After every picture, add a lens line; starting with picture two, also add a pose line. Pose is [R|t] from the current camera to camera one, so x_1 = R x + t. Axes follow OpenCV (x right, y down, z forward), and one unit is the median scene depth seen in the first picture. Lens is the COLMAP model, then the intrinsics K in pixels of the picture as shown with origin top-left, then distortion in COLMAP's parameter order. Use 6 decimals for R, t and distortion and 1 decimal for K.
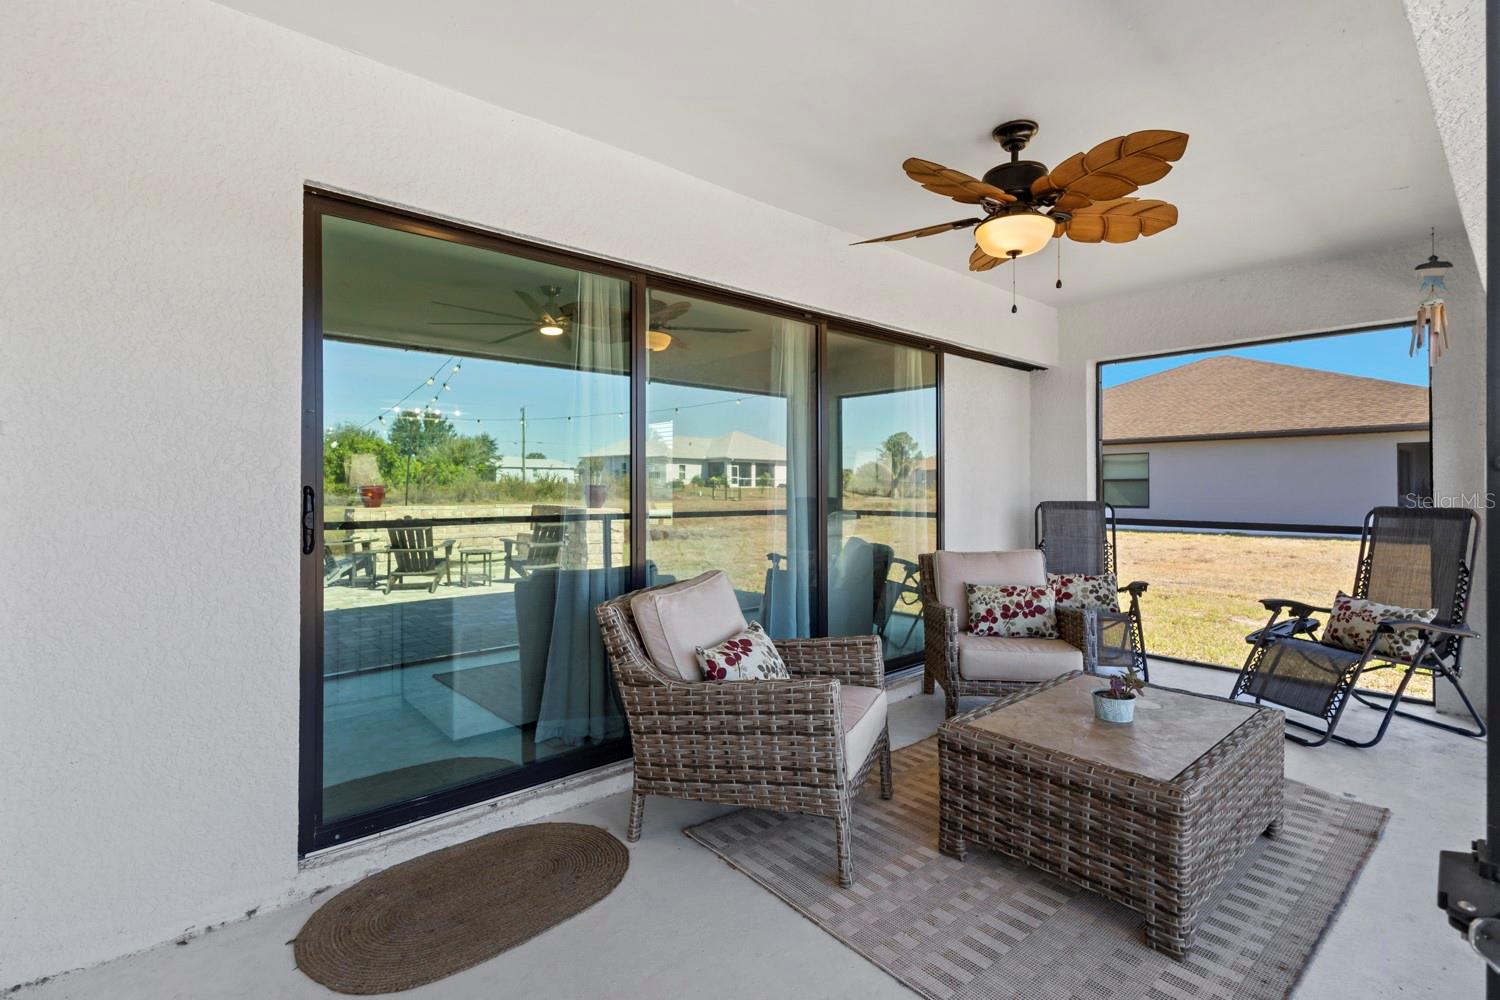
lens RADIAL K [[690.5, 0, 747.4], [0, 690.5, 487.9], [0, 0, 1]] dist [0.008260, -0.000843]
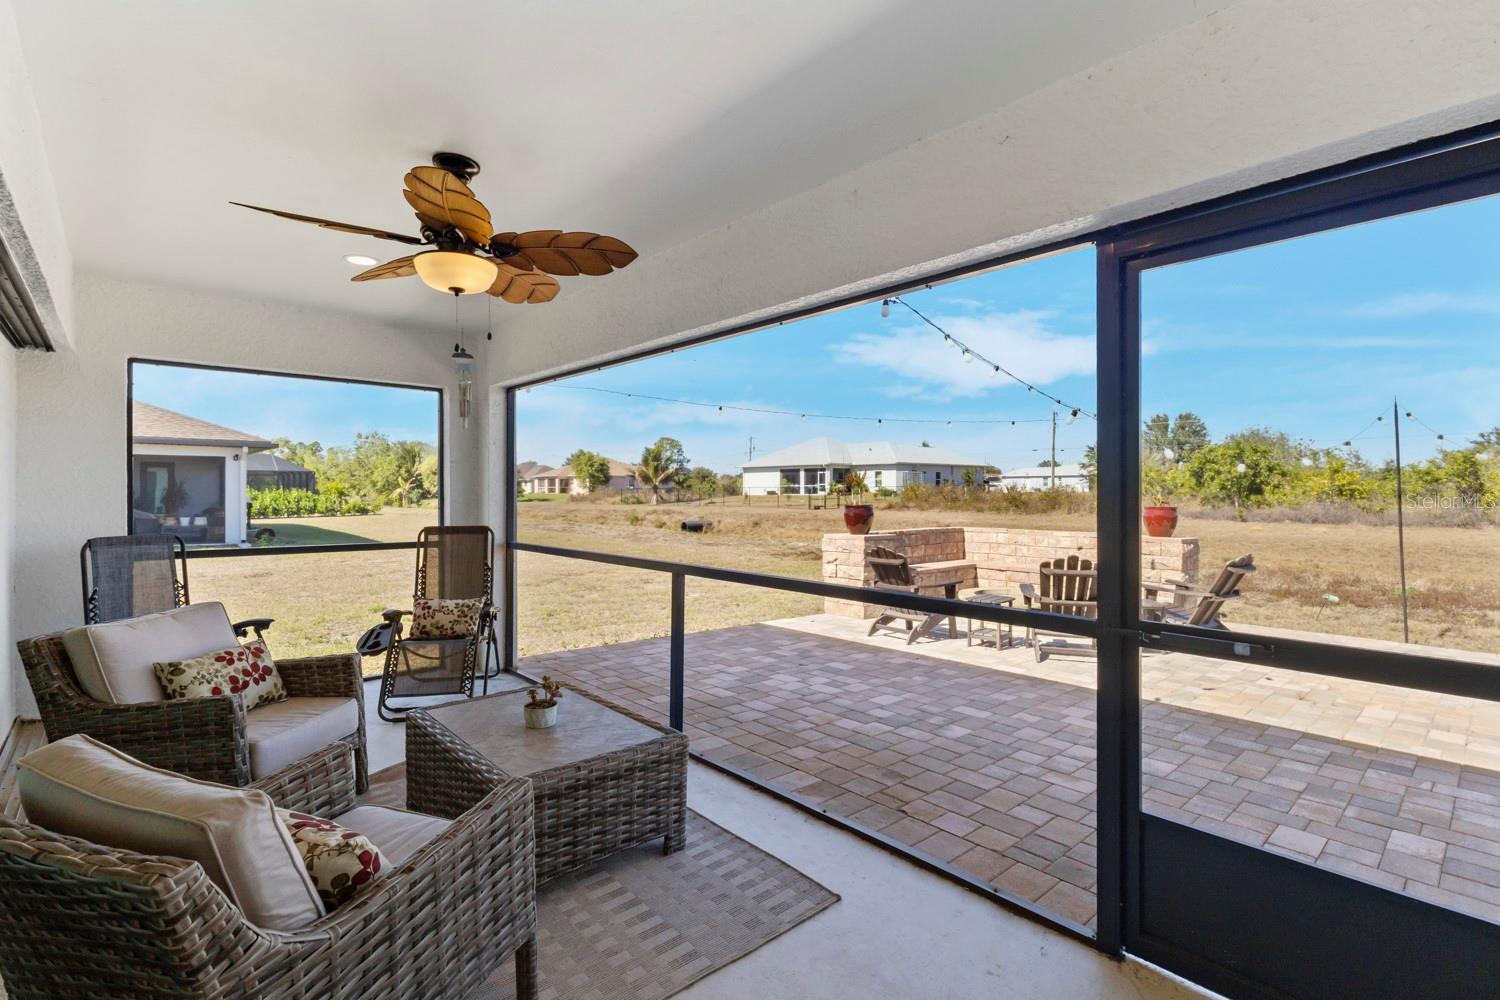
lens RADIAL K [[690.5, 0, 745.0], [0, 690.5, 497.4], [0, 0, 1]] dist [0.008260, -0.000843]
pose [[0.000619, -0.007016, 0.999975, -0.411324], [-0.000452, 0.999975, 0.007016, -0.039404], [-1.000000, -0.000456, 0.000616, 0.417978]]
